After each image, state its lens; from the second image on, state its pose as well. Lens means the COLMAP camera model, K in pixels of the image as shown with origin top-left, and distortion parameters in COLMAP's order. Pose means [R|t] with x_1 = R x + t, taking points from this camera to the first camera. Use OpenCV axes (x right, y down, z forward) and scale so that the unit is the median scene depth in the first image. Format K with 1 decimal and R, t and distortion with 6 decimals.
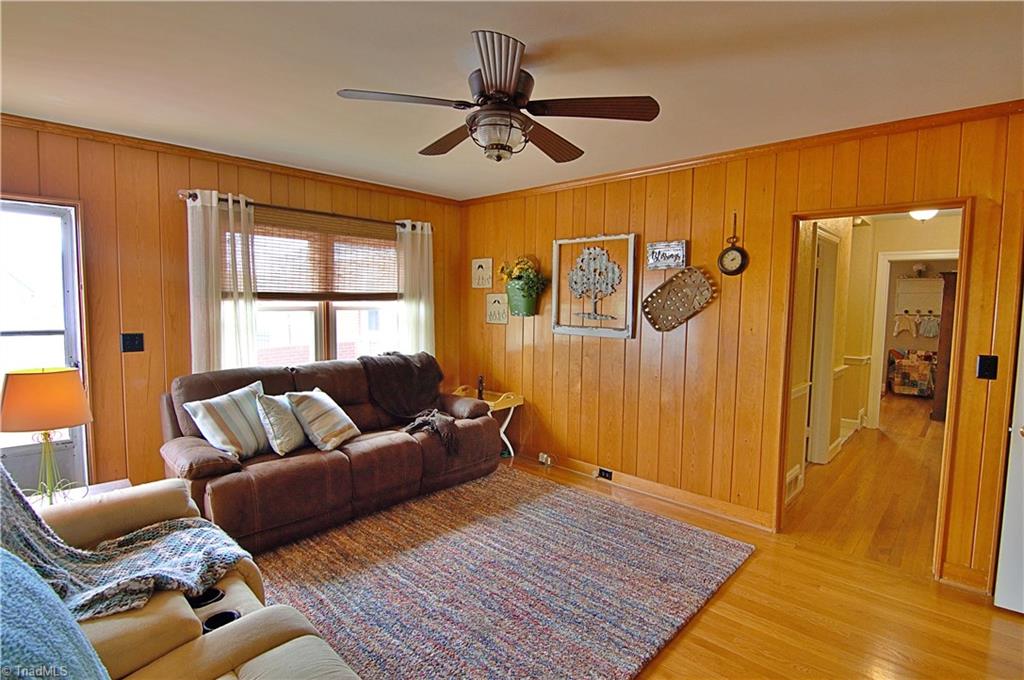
lens RADIAL K [[499.6, 0, 511.6], [0, 499.6, 339.4], [0, 0, 1]] dist [-0.024611, -0.001107]
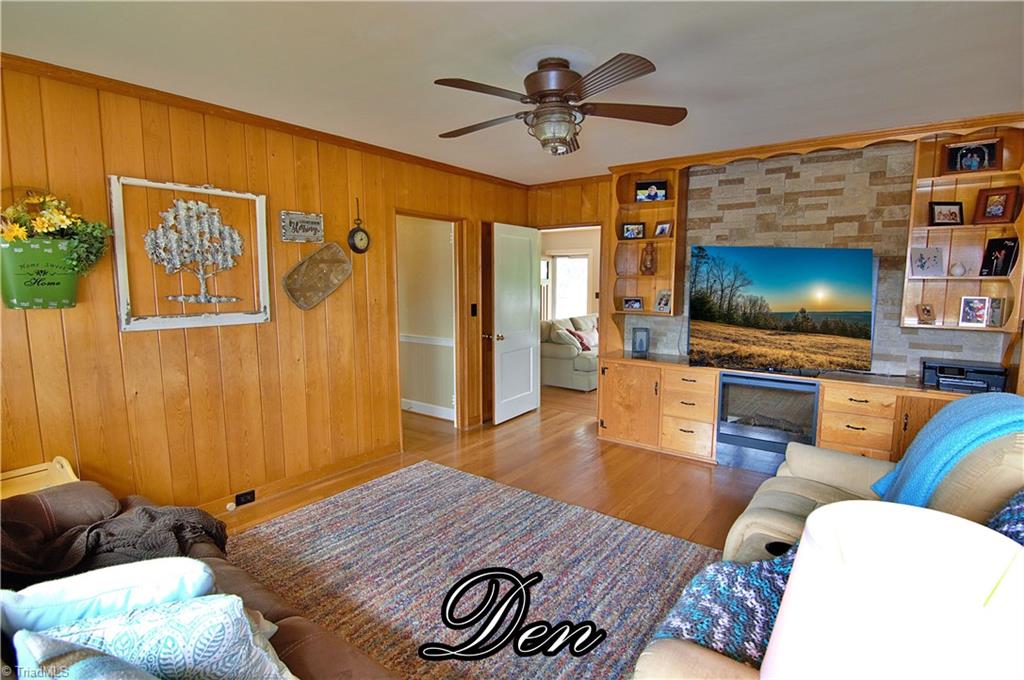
lens RADIAL K [[499.6, 0, 517.7], [0, 499.6, 340.4], [0, 0, 1]] dist [-0.024611, -0.001107]
pose [[-0.122705, -0.129852, 0.983912, -0.739748], [0.075539, 0.987306, 0.139720, -0.064308], [-0.989564, 0.091468, -0.111338, 0.786624]]
